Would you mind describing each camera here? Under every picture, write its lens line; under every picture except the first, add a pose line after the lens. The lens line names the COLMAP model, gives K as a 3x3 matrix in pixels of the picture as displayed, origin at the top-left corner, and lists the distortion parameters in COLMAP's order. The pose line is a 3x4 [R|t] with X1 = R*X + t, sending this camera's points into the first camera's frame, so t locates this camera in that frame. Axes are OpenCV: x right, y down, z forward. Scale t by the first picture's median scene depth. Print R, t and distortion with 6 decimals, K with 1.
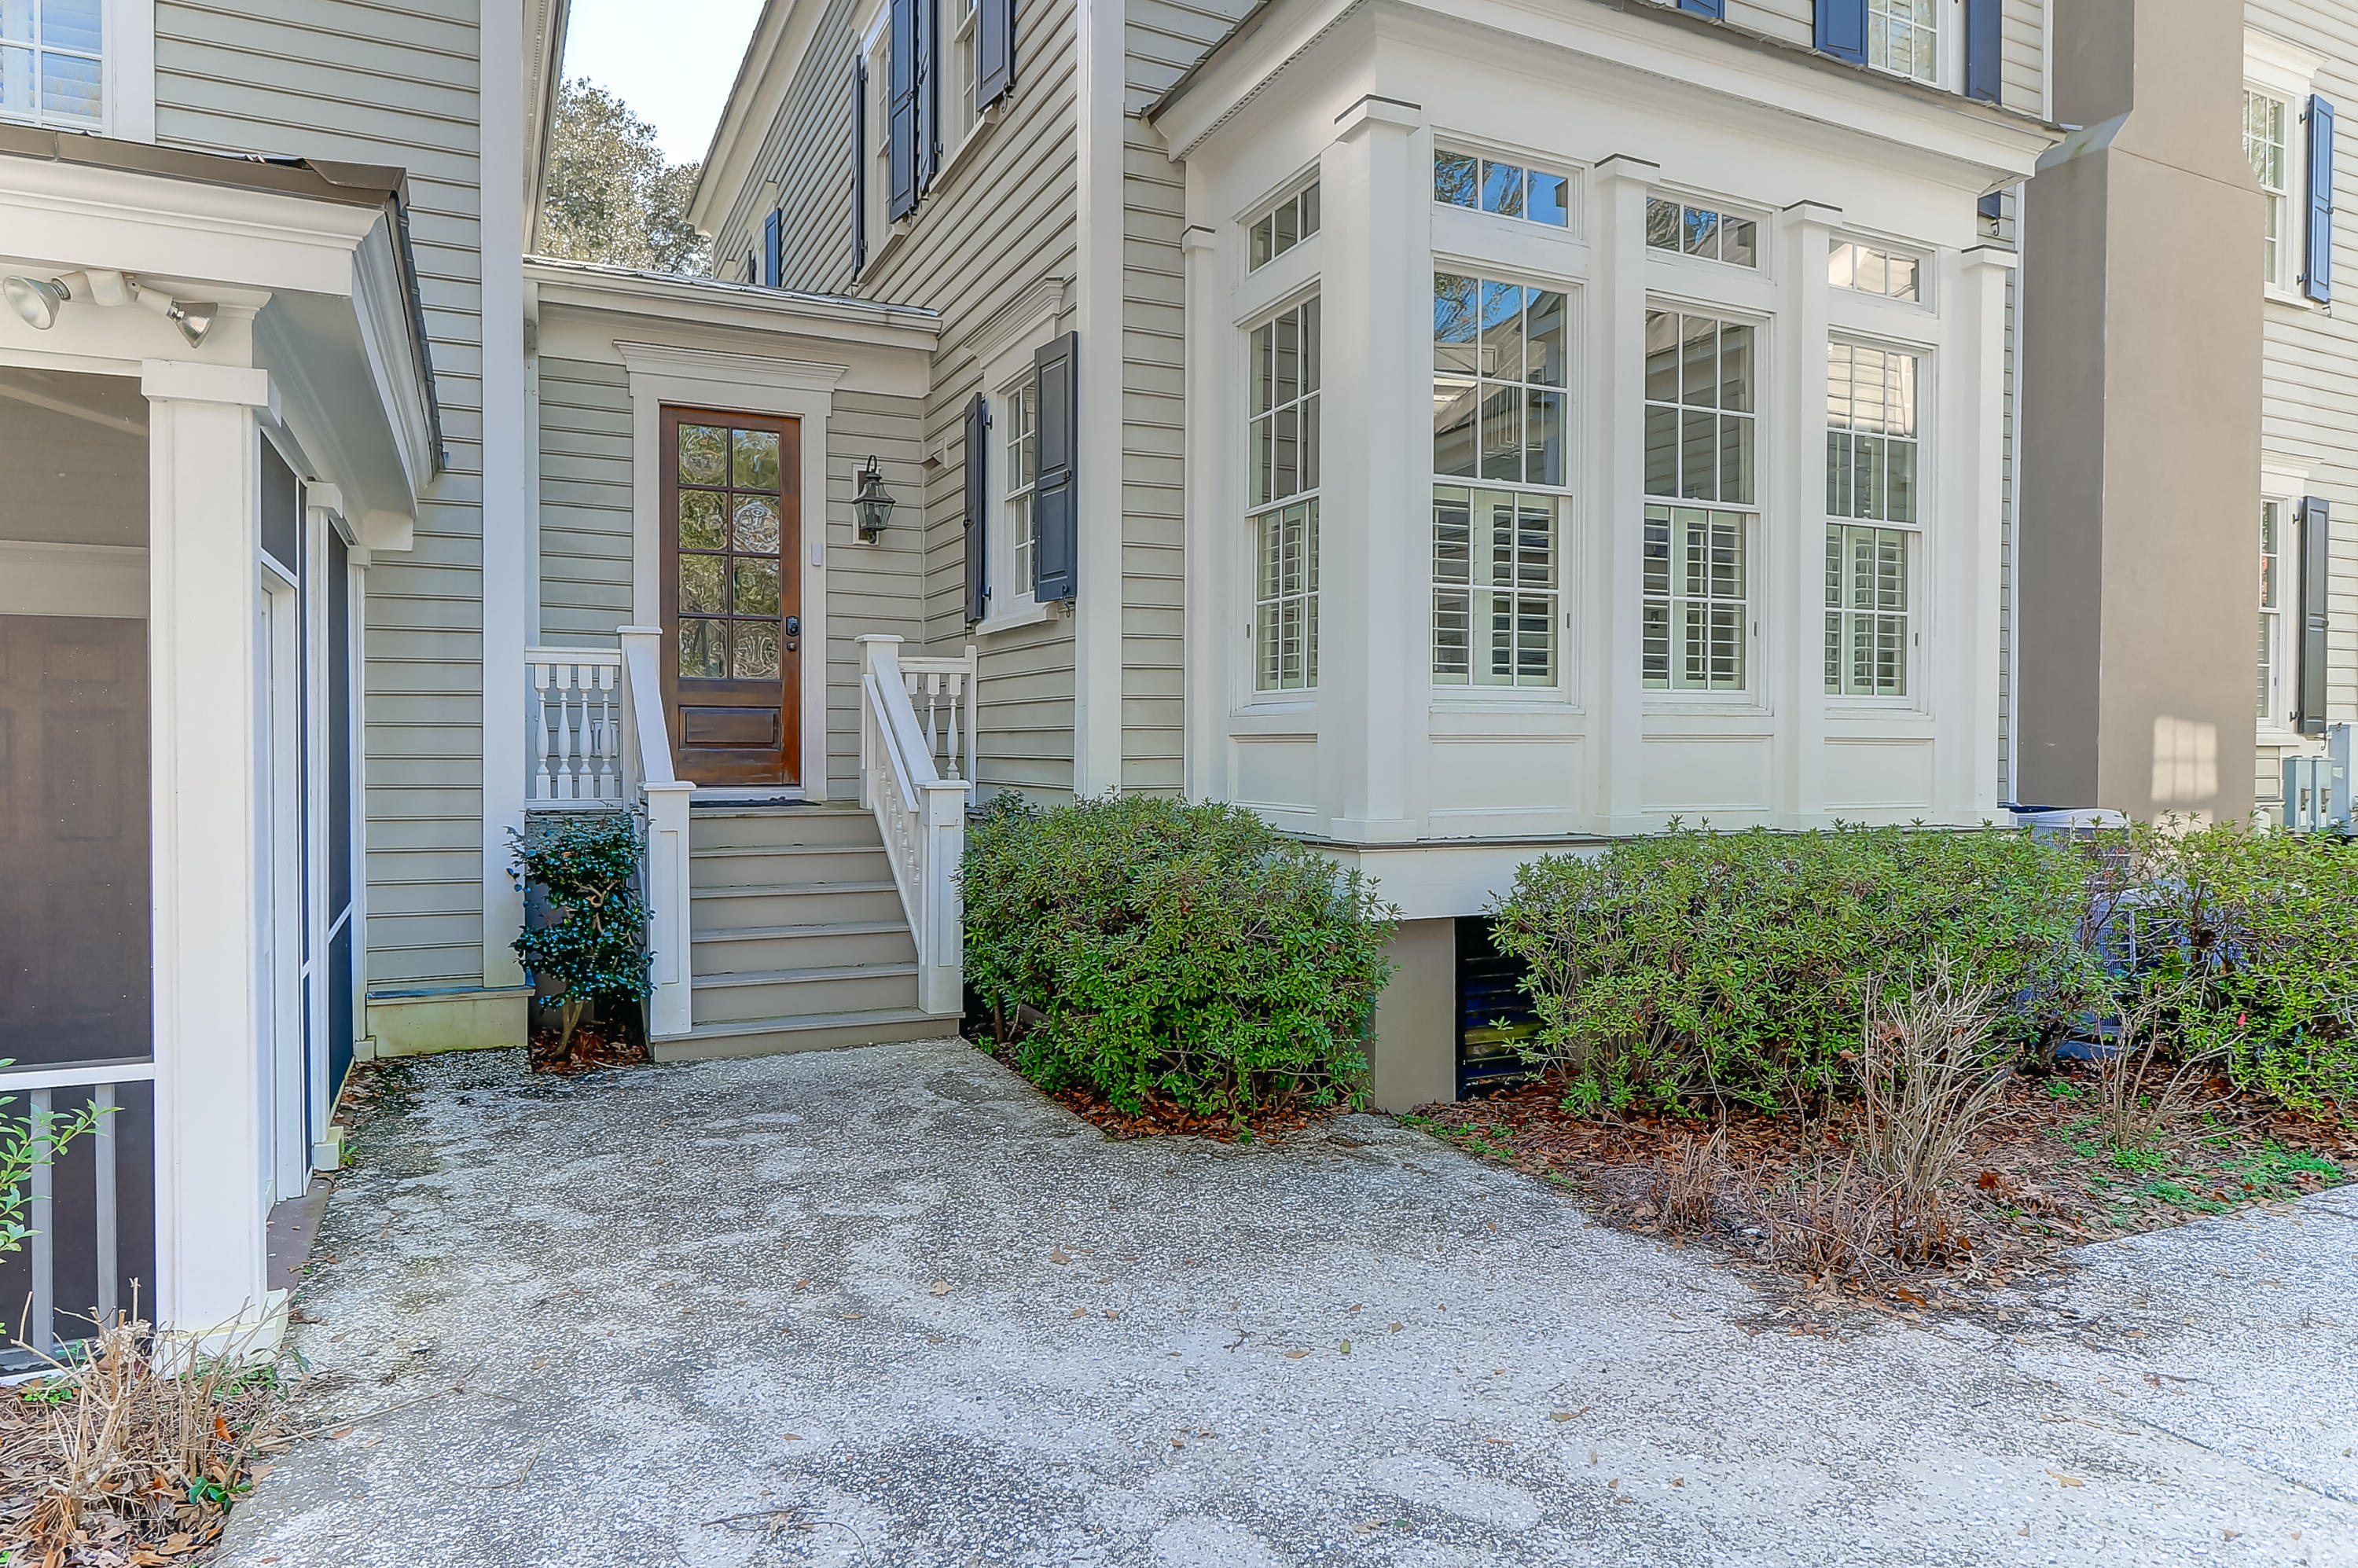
lens RADIAL K [[1450.5, 0, 1179.0], [0, 1450.5, 784.0], [0, 0, 1]] dist [-0.007828, -0.002738]
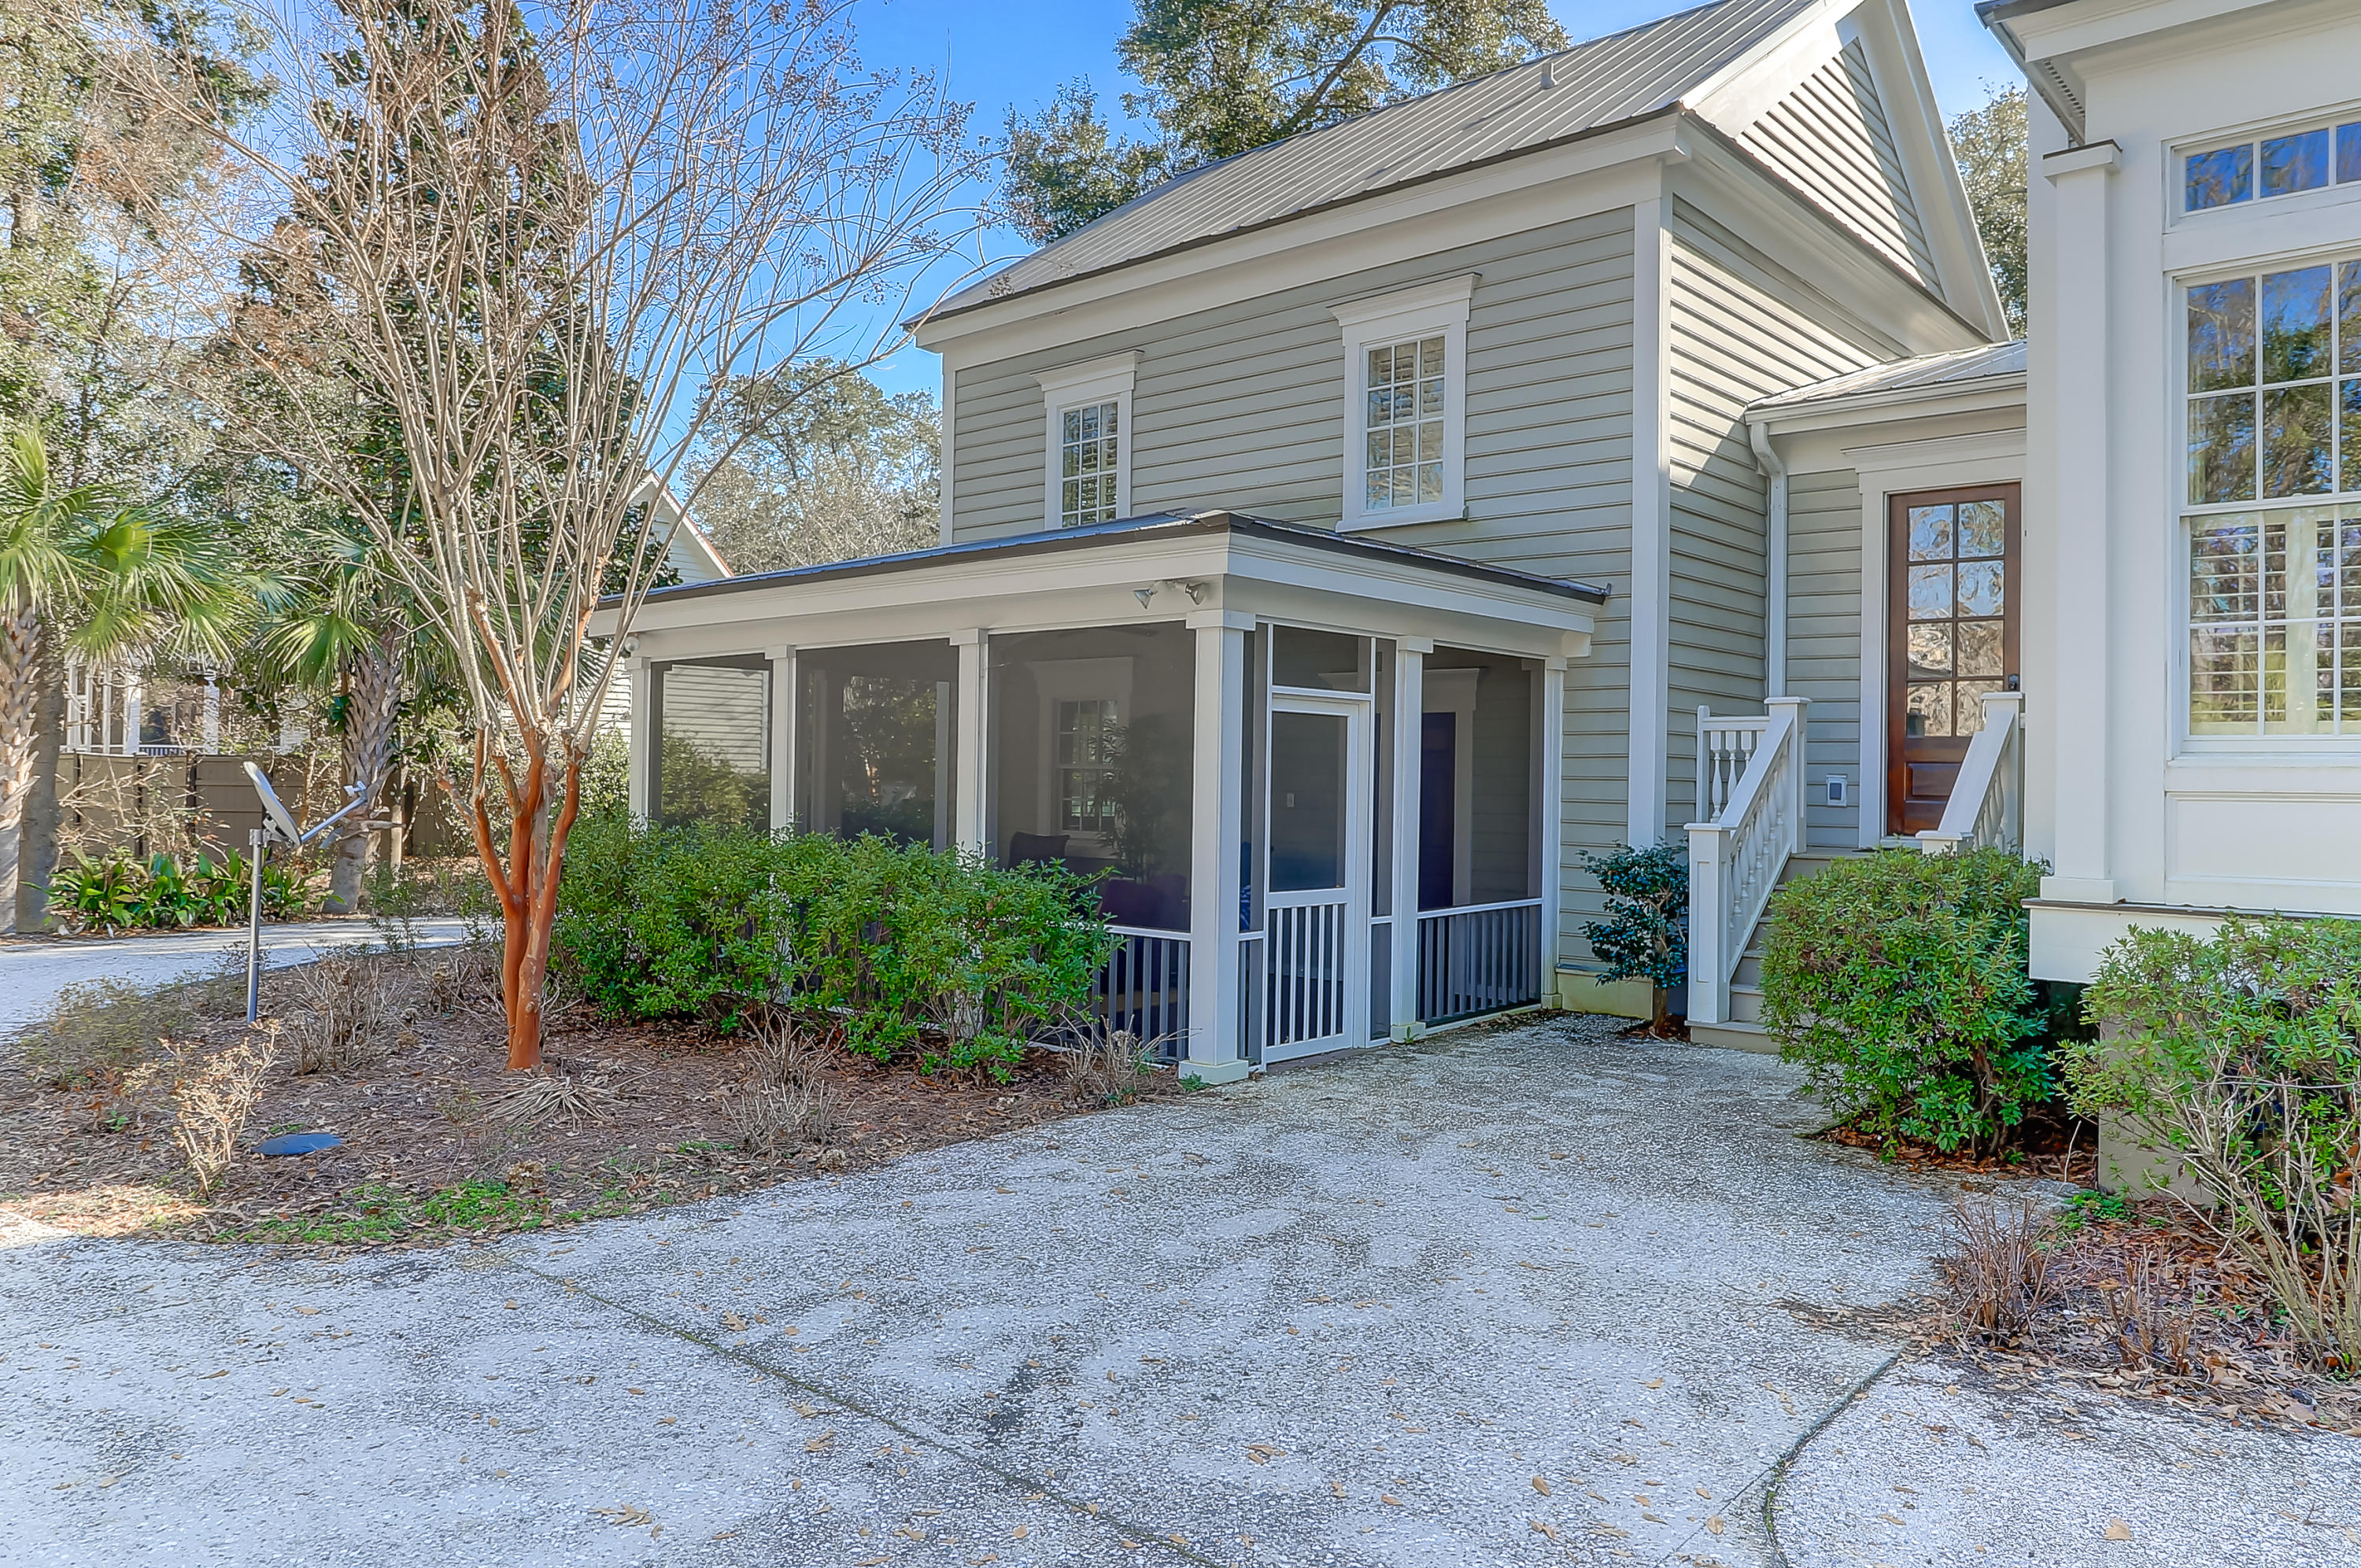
lens RADIAL K [[1590.4, 0, 1180.5], [0, 1590.4, 784.0], [0, 0, 1]] dist [-0.003638, -0.002221]
pose [[0.384697, 0.004654, -0.923031, 1.357183], [-0.039634, 0.999148, -0.011481, -0.002888], [0.922192, 0.041000, 0.384554, 0.058111]]
